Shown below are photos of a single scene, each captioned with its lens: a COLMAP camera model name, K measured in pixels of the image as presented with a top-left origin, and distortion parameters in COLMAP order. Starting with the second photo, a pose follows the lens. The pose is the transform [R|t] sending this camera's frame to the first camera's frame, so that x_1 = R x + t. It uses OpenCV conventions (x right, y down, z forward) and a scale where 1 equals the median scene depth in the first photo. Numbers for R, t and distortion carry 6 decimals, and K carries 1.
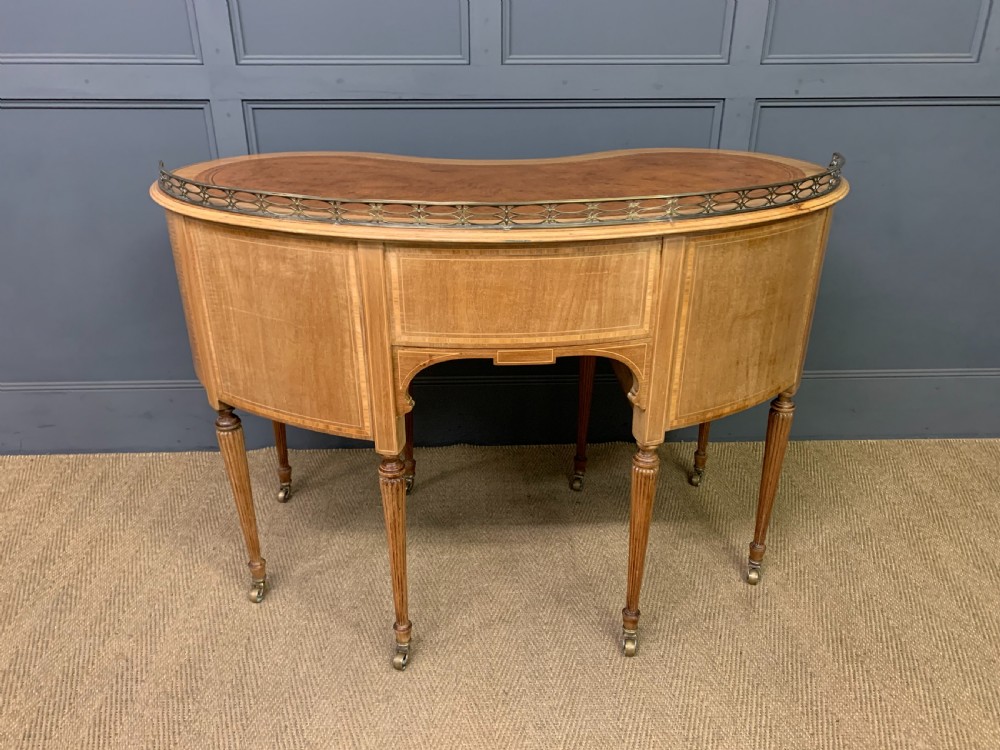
lens RADIAL K [[776.3, 0, 494.0], [0, 776.3, 378.8], [0, 0, 1]] dist [0.031589, -0.018387]
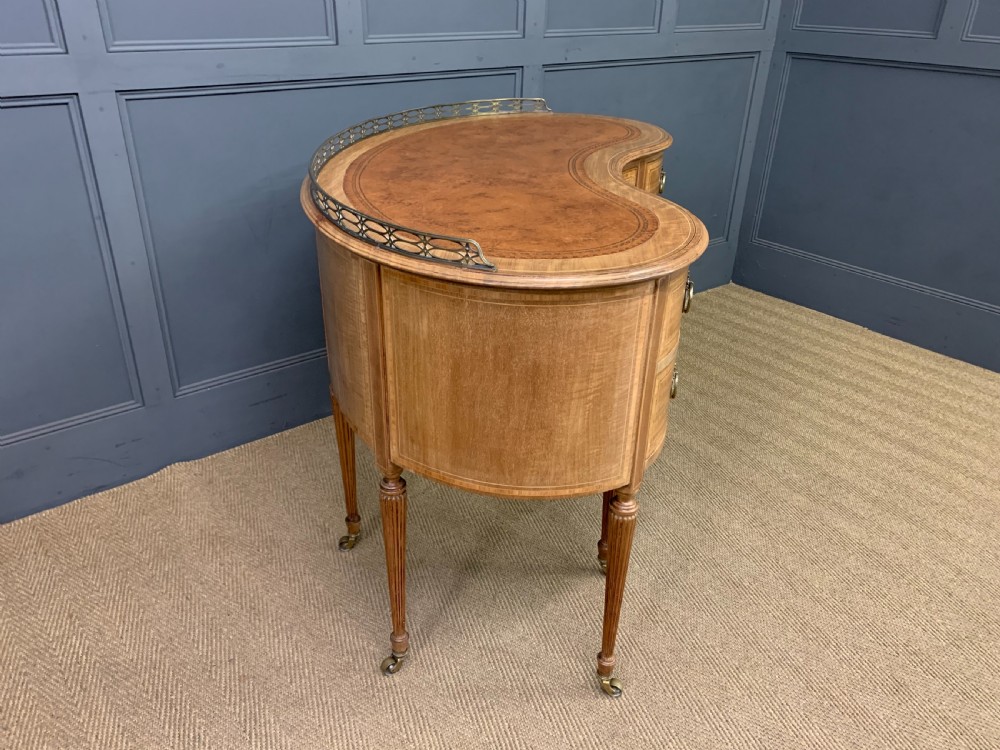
lens RADIAL K [[777.6, 0, 499.7], [0, 777.6, 373.9], [0, 0, 1]] dist [0.025381, -0.009383]
pose [[0.800344, -0.259213, 0.540610, -0.589696], [0.234119, 0.965237, 0.116215, -0.043686], [-0.551941, 0.033555, 0.833208, 0.002647]]
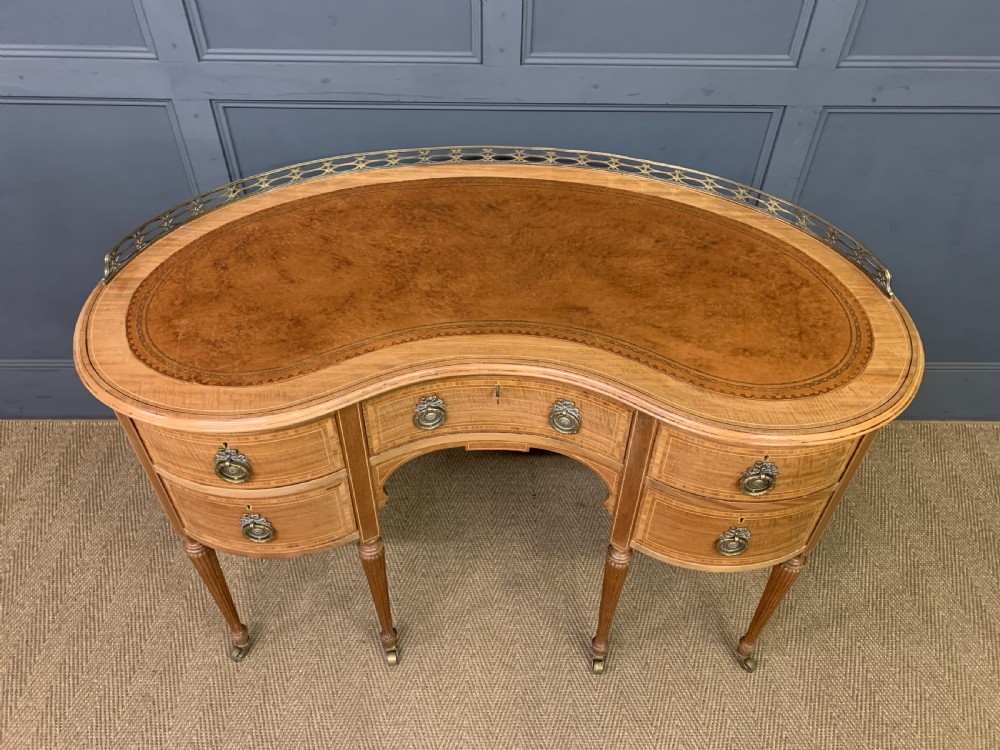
lens RADIAL K [[776.3, 0, 499.8], [0, 776.3, 370.4], [0, 0, 1]] dist [0.031589, -0.018387]
pose [[0.999610, 0.027709, -0.003478, -0.000449], [-0.024995, 0.943278, 0.331061, -0.399635], [0.012454, -0.330845, 0.943603, 0.124733]]
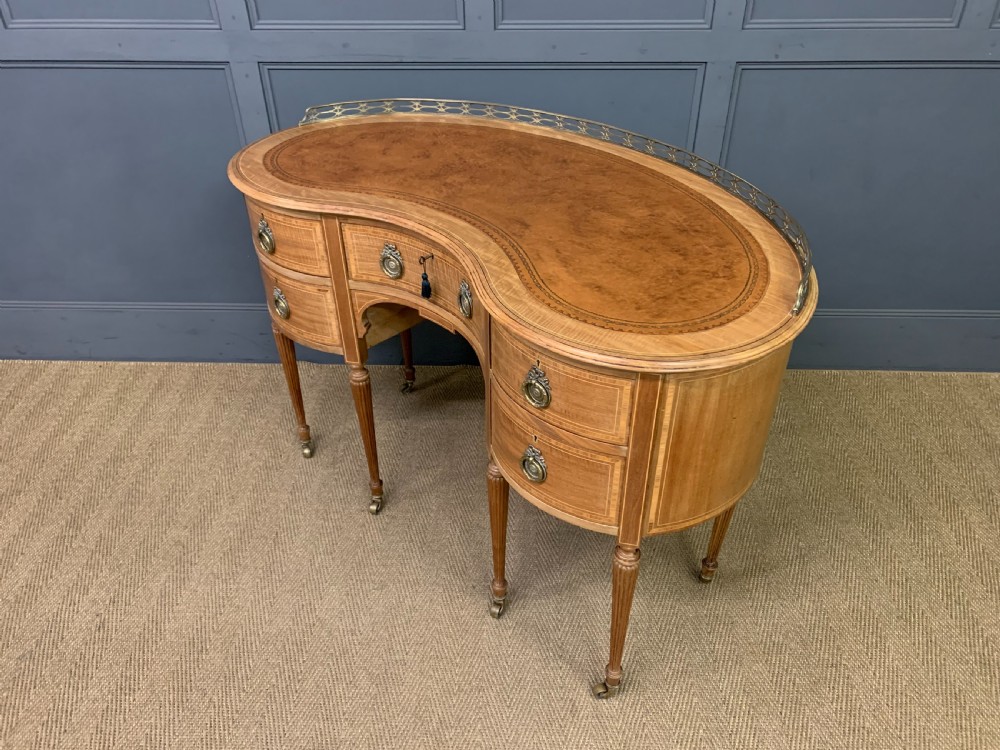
lens RADIAL K [[776.3, 0, 496.8], [0, 776.3, 381.3], [0, 0, 1]] dist [0.031589, -0.018387]
pose [[0.997510, 0.033781, -0.061902, 0.102838], [-0.021056, 0.980431, 0.195736, -0.151593], [0.067303, -0.193945, 0.978701, -0.149657]]
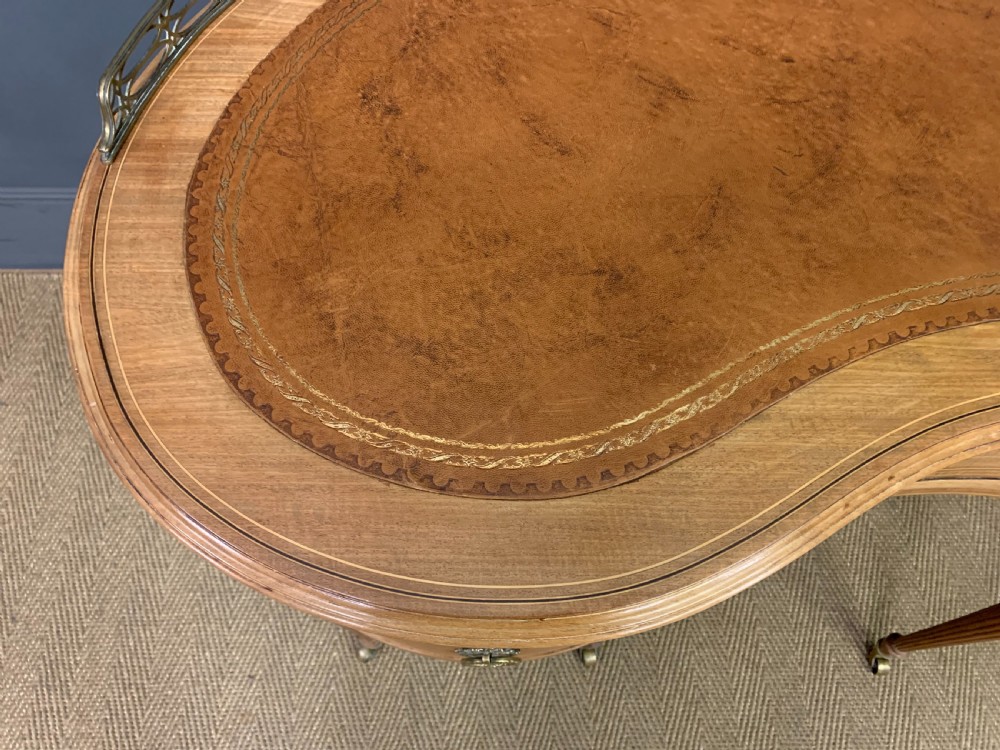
lens RADIAL K [[776.3, 0, 495.2], [0, 776.3, 379.4], [0, 0, 1]] dist [0.031589, -0.018387]
pose [[0.999337, 0.023696, 0.027623, -0.242984], [-0.035900, 0.766476, 0.641269, -0.353810], [-0.005977, -0.641836, 0.766819, 0.570660]]
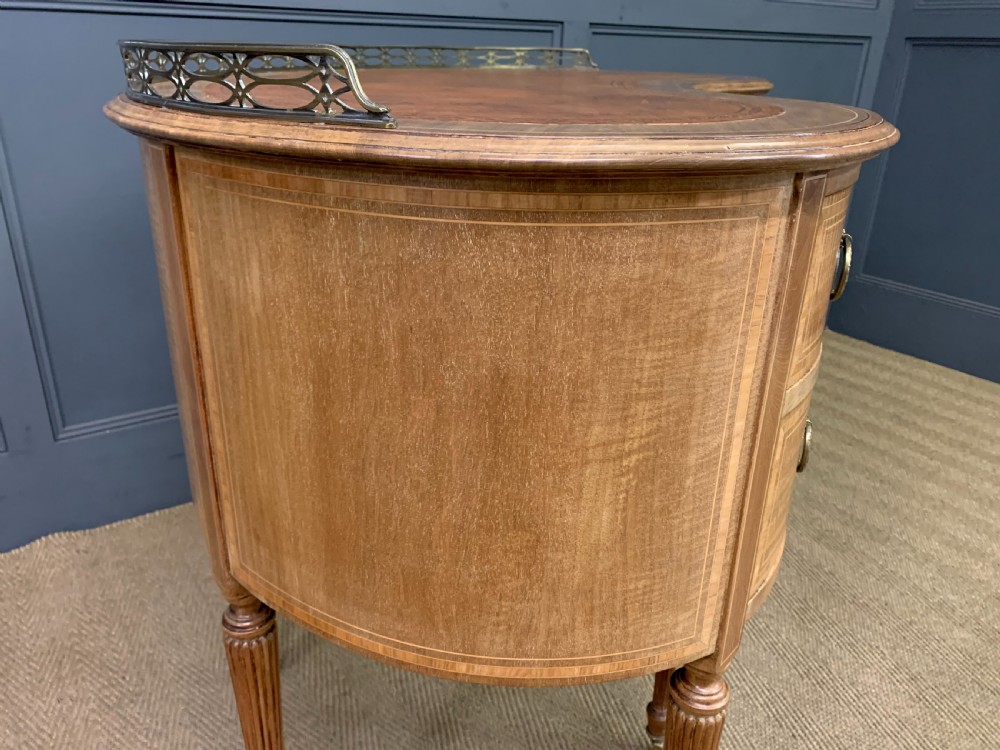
lens RADIAL K [[776.3, 0, 495.8], [0, 776.3, 371.0], [0, 0, 1]] dist [0.031589, -0.018387]
pose [[0.848786, -0.184617, 0.495458, -0.351321], [0.204121, 0.978830, 0.015043, 0.024207], [-0.487746, 0.088365, 0.868502, 0.287176]]
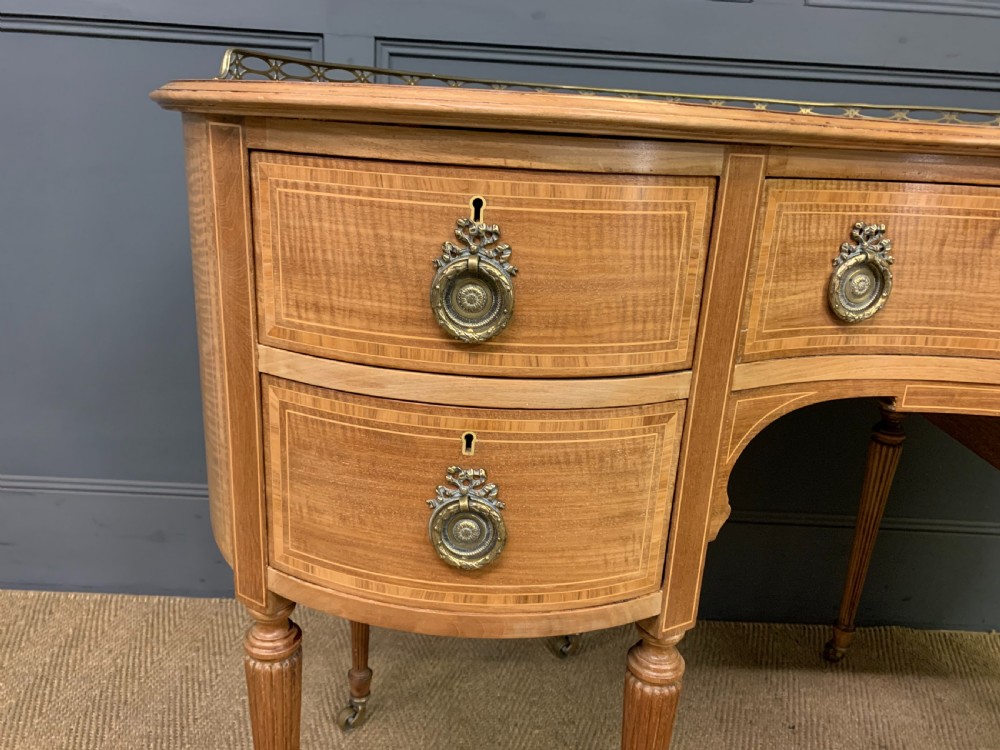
lens RADIAL K [[776.3, 0, 494.5], [0, 776.3, 376.9], [0, 0, 1]] dist [0.031589, -0.018387]
pose [[0.998010, 0.060944, -0.016169, -0.219669], [-0.062543, 0.989370, -0.131286, -0.019540], [0.007996, 0.132036, 0.991213, 0.462210]]
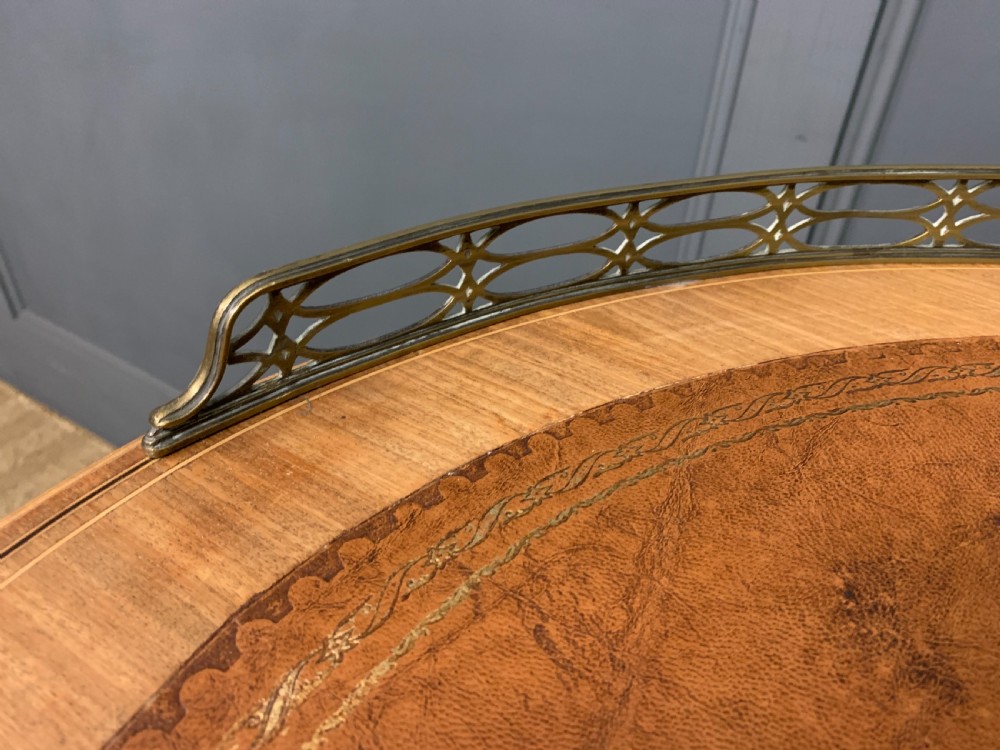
lens RADIAL K [[776.3, 0, 506.6], [0, 776.3, 370.0], [0, 0, 1]] dist [0.031589, -0.018387]
pose [[0.829154, 0.375053, -0.414534, -0.296662], [-0.292731, 0.923041, 0.249607, -0.275868], [0.476248, -0.085616, 0.875133, 0.779477]]
